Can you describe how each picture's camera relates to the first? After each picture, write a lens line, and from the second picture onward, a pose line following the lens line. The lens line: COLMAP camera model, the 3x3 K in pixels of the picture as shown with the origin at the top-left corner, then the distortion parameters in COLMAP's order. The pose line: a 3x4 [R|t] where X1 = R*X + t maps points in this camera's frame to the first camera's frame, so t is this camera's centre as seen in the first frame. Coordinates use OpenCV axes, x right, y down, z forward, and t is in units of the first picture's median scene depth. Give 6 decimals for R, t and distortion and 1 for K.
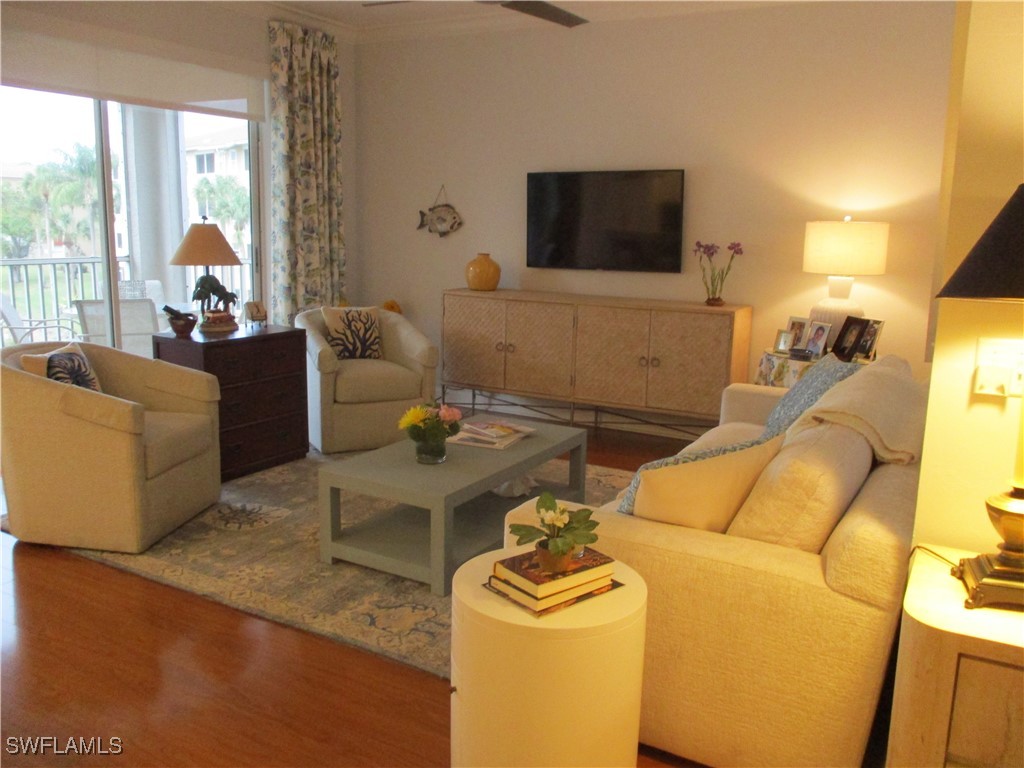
lens RADIAL K [[853.2, 0, 513.0], [0, 853.2, 385.3], [0, 0, 1]] dist [-0.034627, 0.021082]
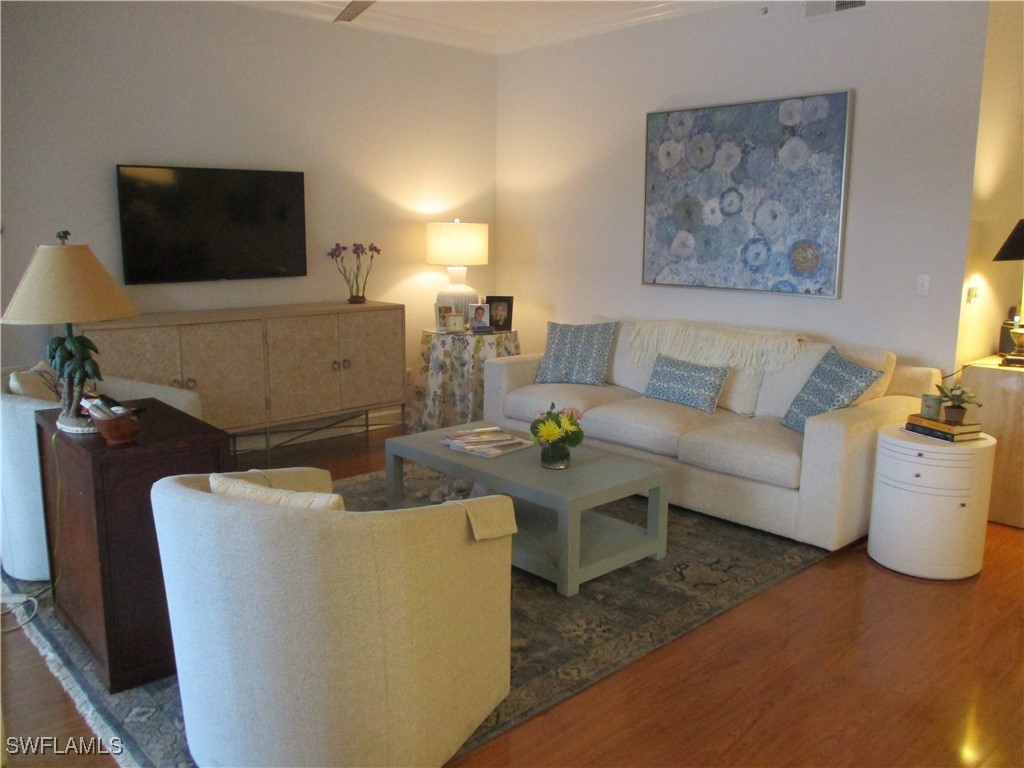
lens RADIAL K [[853.2, 0, 513.0], [0, 853.2, 385.3], [0, 0, 1]] dist [-0.034627, 0.021082]
pose [[0.293385, -0.189759, 0.936972, -0.724941], [0.179750, 0.973571, 0.140888, -0.109007], [-0.938944, 0.127086, 0.319740, 0.489792]]
